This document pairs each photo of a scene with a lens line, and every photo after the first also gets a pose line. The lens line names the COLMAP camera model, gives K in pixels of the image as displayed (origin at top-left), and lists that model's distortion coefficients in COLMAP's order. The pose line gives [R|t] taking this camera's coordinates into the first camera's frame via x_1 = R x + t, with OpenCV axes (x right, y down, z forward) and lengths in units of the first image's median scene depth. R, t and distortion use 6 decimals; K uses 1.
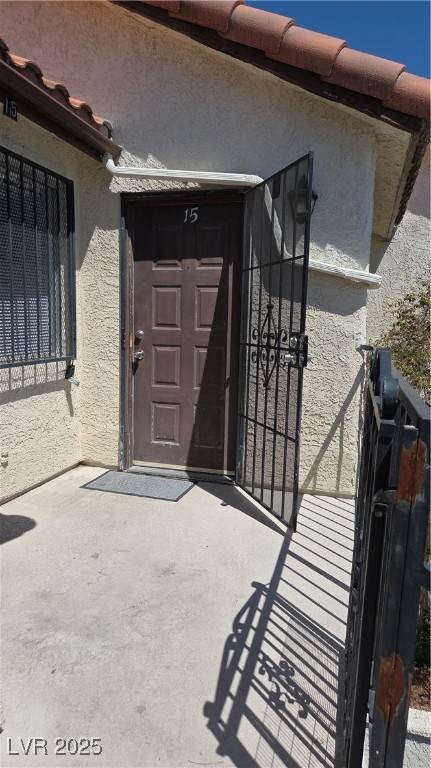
lens RADIAL K [[511.2, 0, 215.5], [0, 511.2, 384.0], [0, 0, 1]] dist [0.028930, -0.000819]
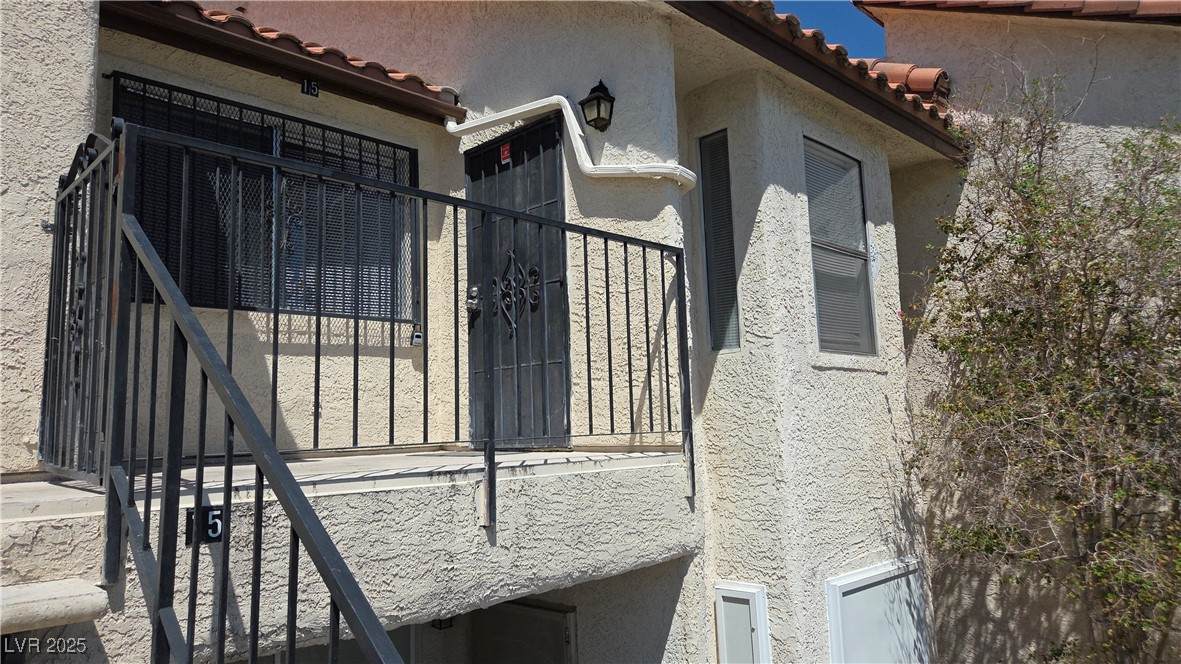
lens RADIAL K [[786.1, 0, 592.2], [0, 786.1, 345.7], [0, 0, 1]] dist [0.028930, -0.000819]
pose [[0.864253, -0.107804, -0.491371, 0.741418], [-0.011577, 0.972247, -0.233669, 0.339442], [0.502924, 0.207637, 0.839020, -0.046070]]
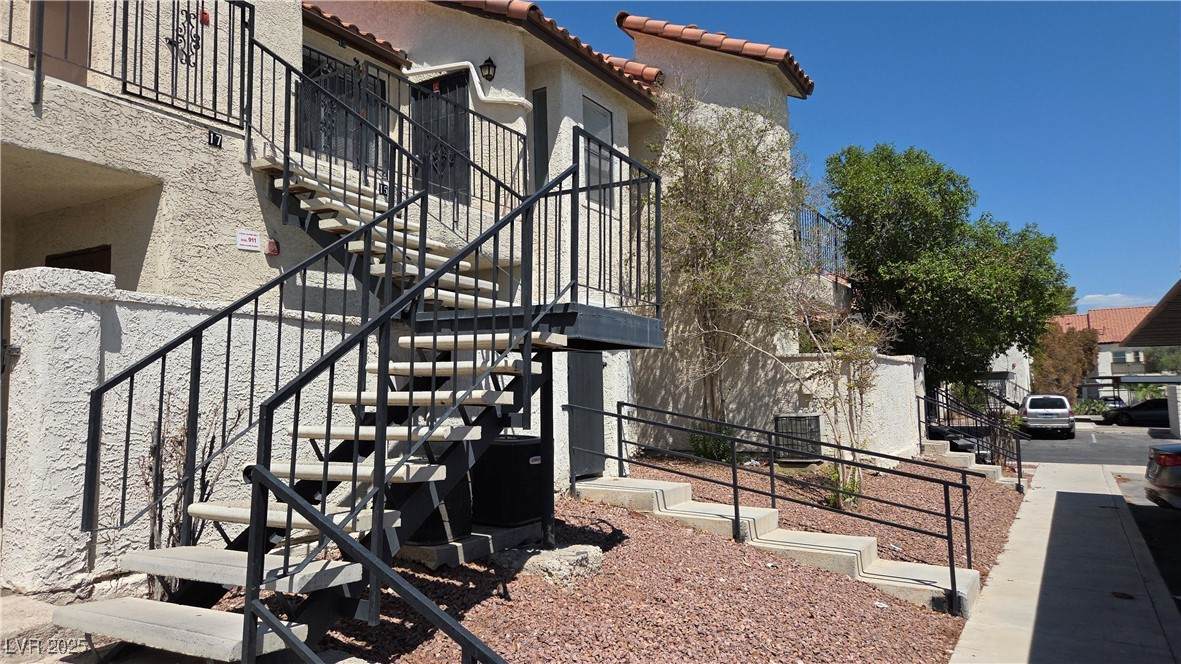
lens RADIAL K [[786.1, 0, 592.2], [0, 786.1, 345.7], [0, 0, 1]] dist [0.028930, -0.000819]
pose [[0.960583, -0.065609, -0.270141, 1.200760], [0.011493, 0.980293, -0.197216, 1.169315], [0.277757, 0.186337, 0.942406, -1.384426]]
